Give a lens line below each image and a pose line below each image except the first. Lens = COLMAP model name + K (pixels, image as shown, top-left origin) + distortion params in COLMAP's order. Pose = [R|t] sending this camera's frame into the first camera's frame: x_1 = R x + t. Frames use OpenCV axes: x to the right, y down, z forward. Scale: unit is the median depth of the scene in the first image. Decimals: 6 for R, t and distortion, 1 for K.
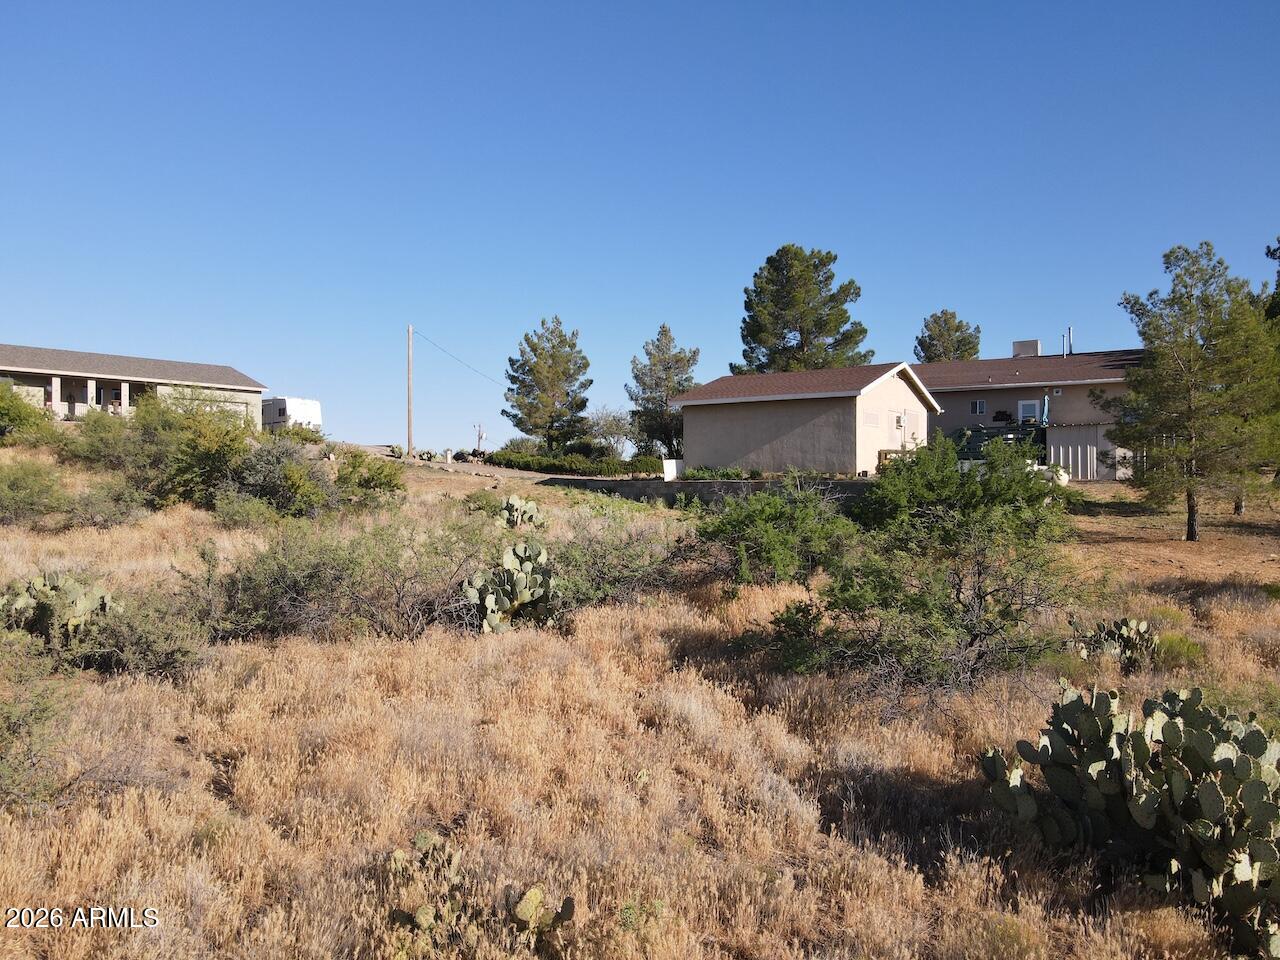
lens RADIAL K [[935.3, 0, 610.3], [0, 935.3, 477.0], [0, 0, 1]] dist [0.007288, 0.008439]
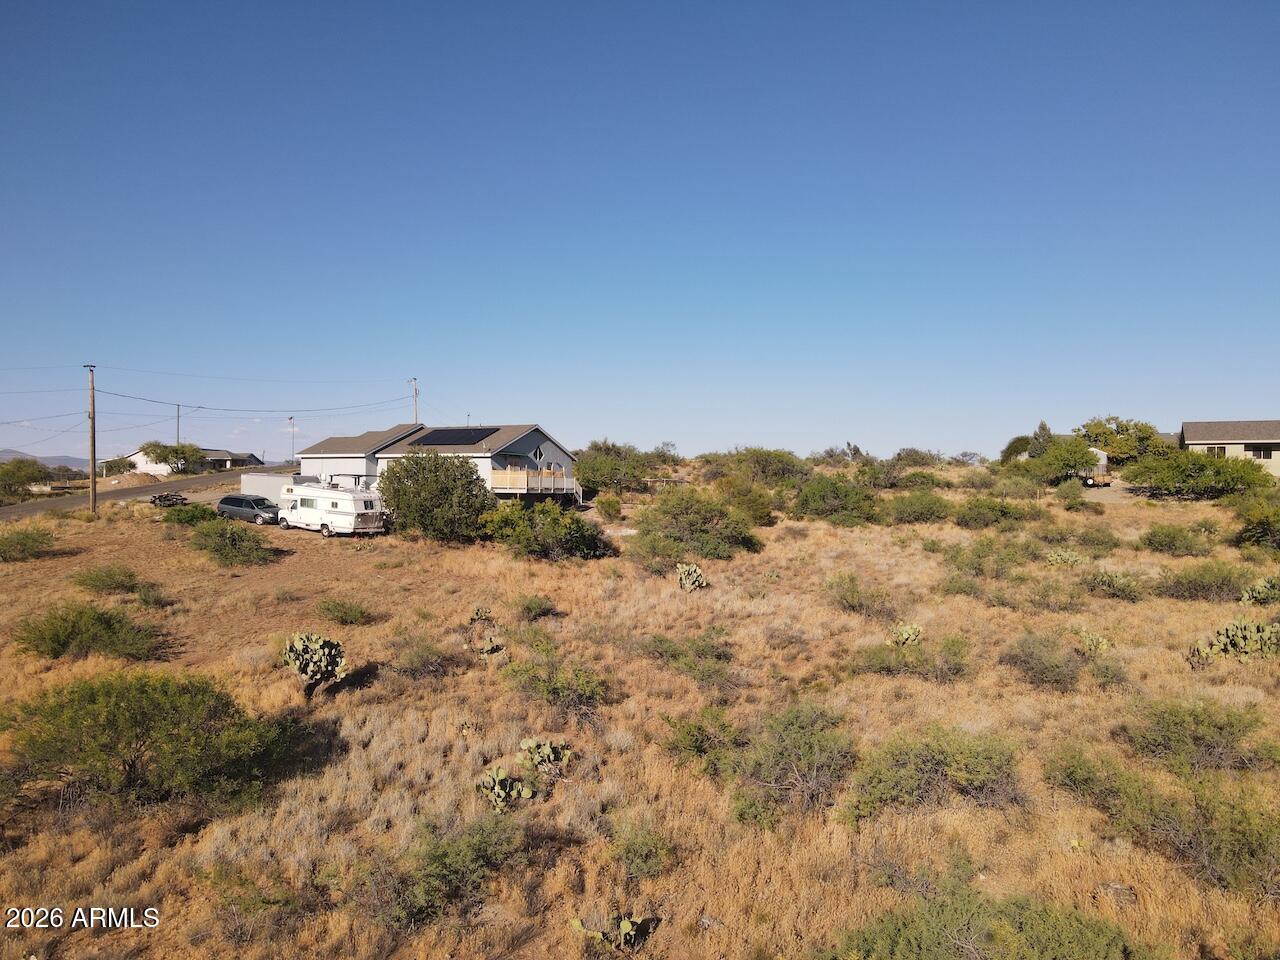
lens RADIAL K [[935.3, 0, 638.2], [0, 935.3, 494.7], [0, 0, 1]] dist [0.007288, 0.008439]
pose [[0.282137, 0.005588, -0.959358, 0.982508], [0.011876, 0.999886, 0.009316, -0.103812], [0.959301, -0.014021, 0.282039, -0.740728]]
